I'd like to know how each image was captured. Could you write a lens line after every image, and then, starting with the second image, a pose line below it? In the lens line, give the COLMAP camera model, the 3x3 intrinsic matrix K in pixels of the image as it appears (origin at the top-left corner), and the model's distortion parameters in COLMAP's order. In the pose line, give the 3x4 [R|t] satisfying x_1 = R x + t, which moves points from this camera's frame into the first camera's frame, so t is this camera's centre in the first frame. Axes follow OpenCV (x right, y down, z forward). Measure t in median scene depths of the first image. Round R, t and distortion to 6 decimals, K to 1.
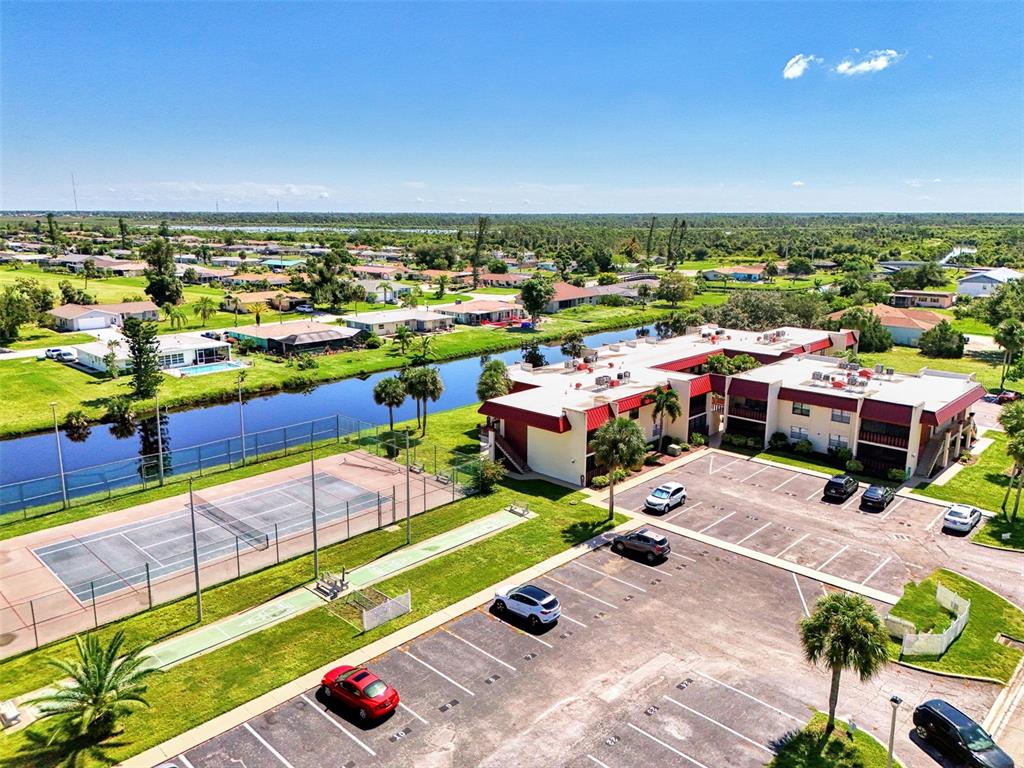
lens RADIAL K [[763.7, 0, 512.0], [0, 763.7, 384.0], [0, 0, 1]] dist [0.076243, -0.091034]
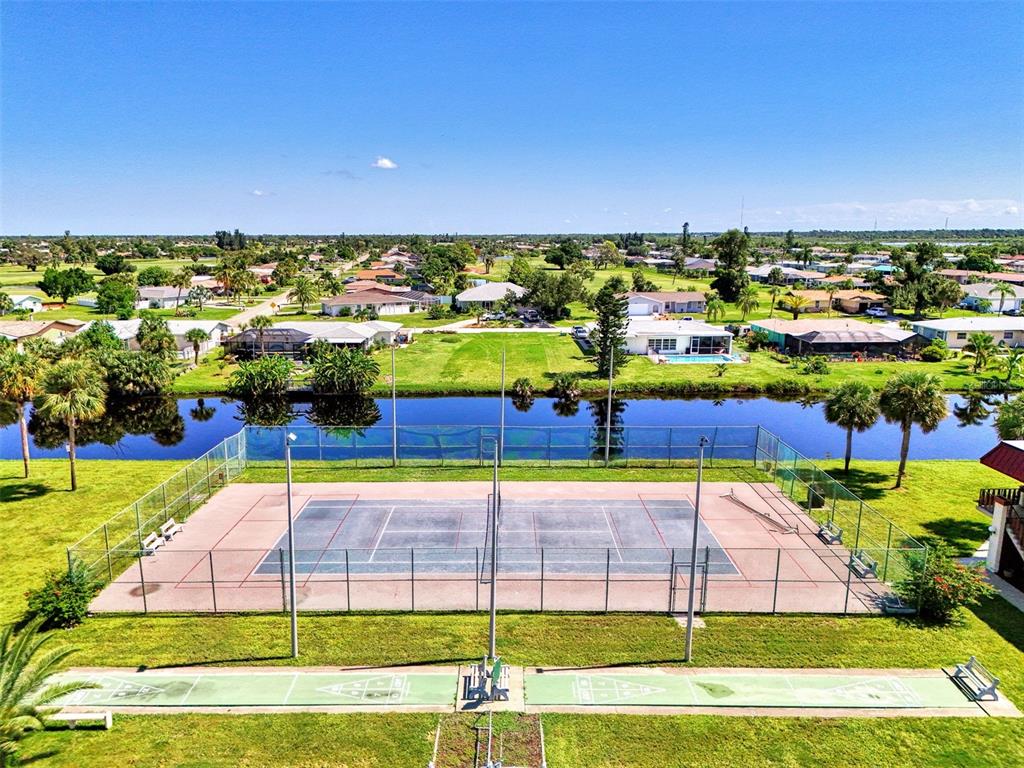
lens RADIAL K [[763.7, 0, 512.0], [0, 763.7, 384.0], [0, 0, 1]] dist [0.076243, -0.091034]
pose [[0.692083, 0.130591, -0.709907, 0.097549], [-0.154032, 0.987564, 0.031503, 0.017077], [0.705192, 0.087546, 0.703591, 0.392933]]
